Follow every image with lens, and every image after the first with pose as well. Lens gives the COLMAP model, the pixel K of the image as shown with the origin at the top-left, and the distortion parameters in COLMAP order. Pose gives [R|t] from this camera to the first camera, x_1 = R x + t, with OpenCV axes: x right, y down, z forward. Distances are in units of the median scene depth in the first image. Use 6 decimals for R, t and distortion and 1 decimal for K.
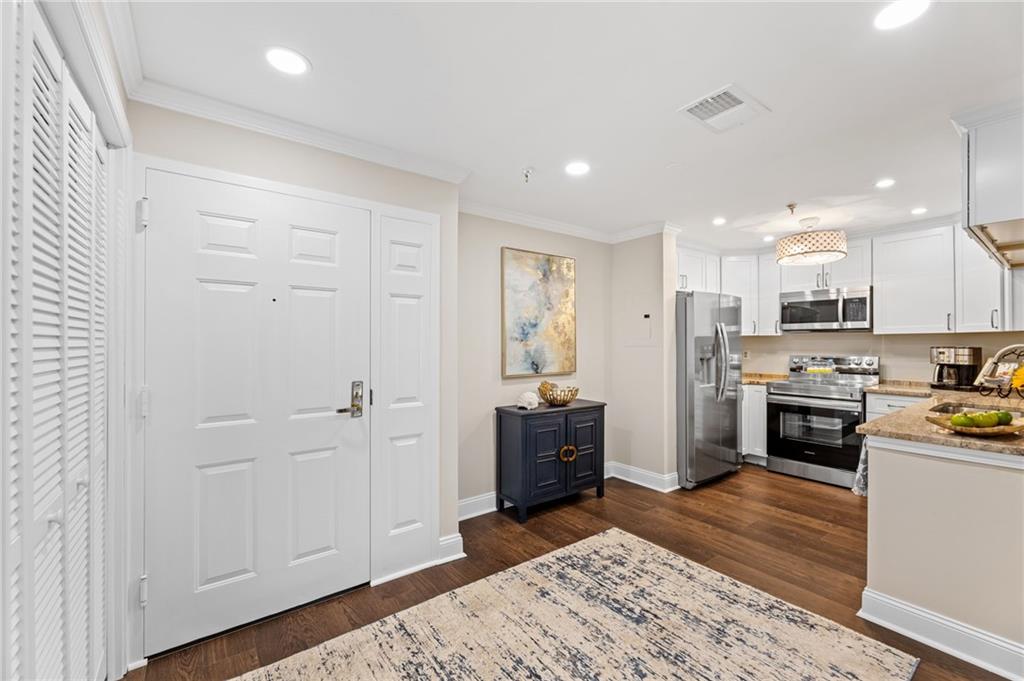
lens RADIAL K [[425.8, 0, 512.0], [0, 425.8, 340.5], [0, 0, 1]] dist [-0.001263, -0.000146]
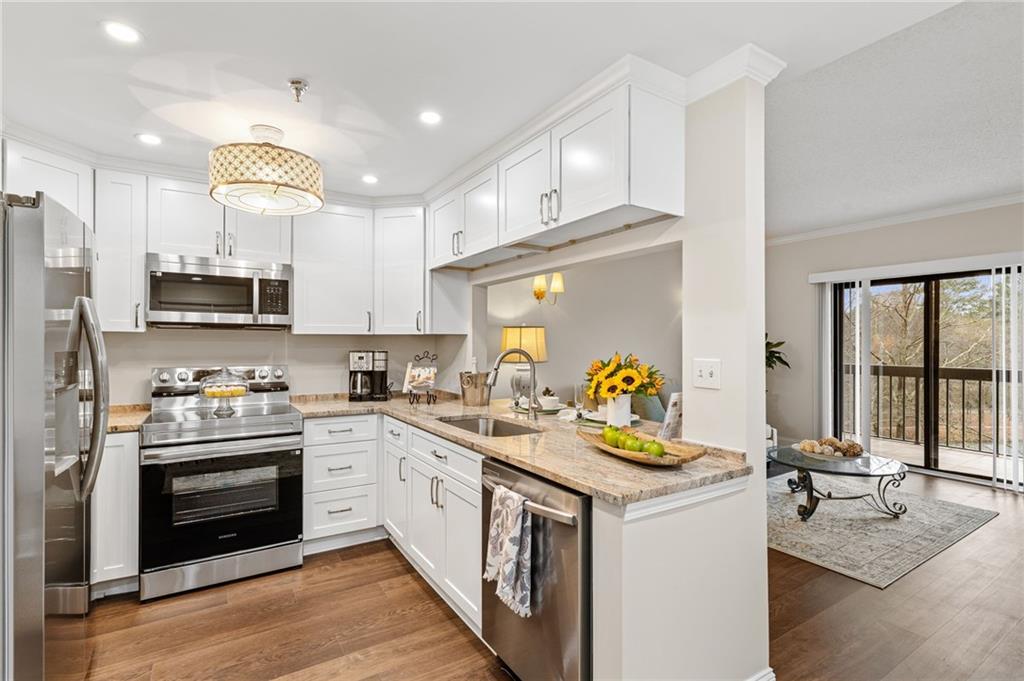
lens RADIAL K [[485.5, 0, 537.4], [0, 485.5, 344.6], [0, 0, 1]] dist [-0.000623, -0.000097]
pose [[0.070113, -0.003040, 0.997534, 0.069327], [-0.009890, 0.999944, 0.003742, -0.003825], [-0.997490, -0.010128, 0.070079, 0.525563]]
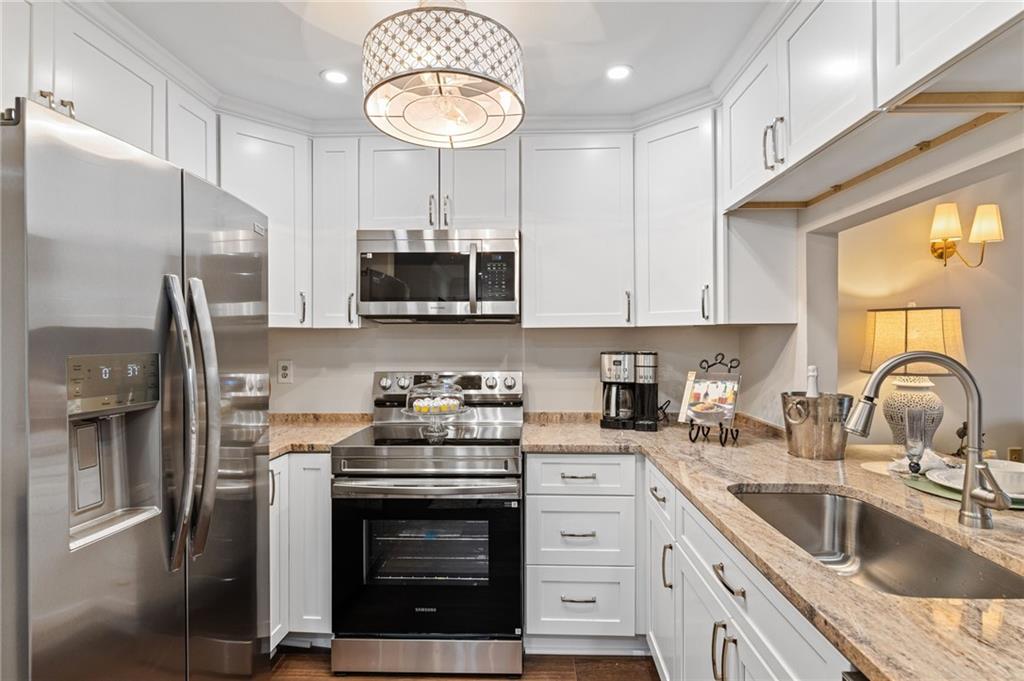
lens RADIAL K [[550.2, 0, 512.0], [0, 550.2, 340.5], [0, 0, 1]] dist [-0.002248, 0.000602]
pose [[0.638925, -0.002847, 0.769264, 0.334582], [-0.001863, 0.999984, 0.005249, -0.002981], [-0.769267, -0.004787, 0.638909, 0.582076]]
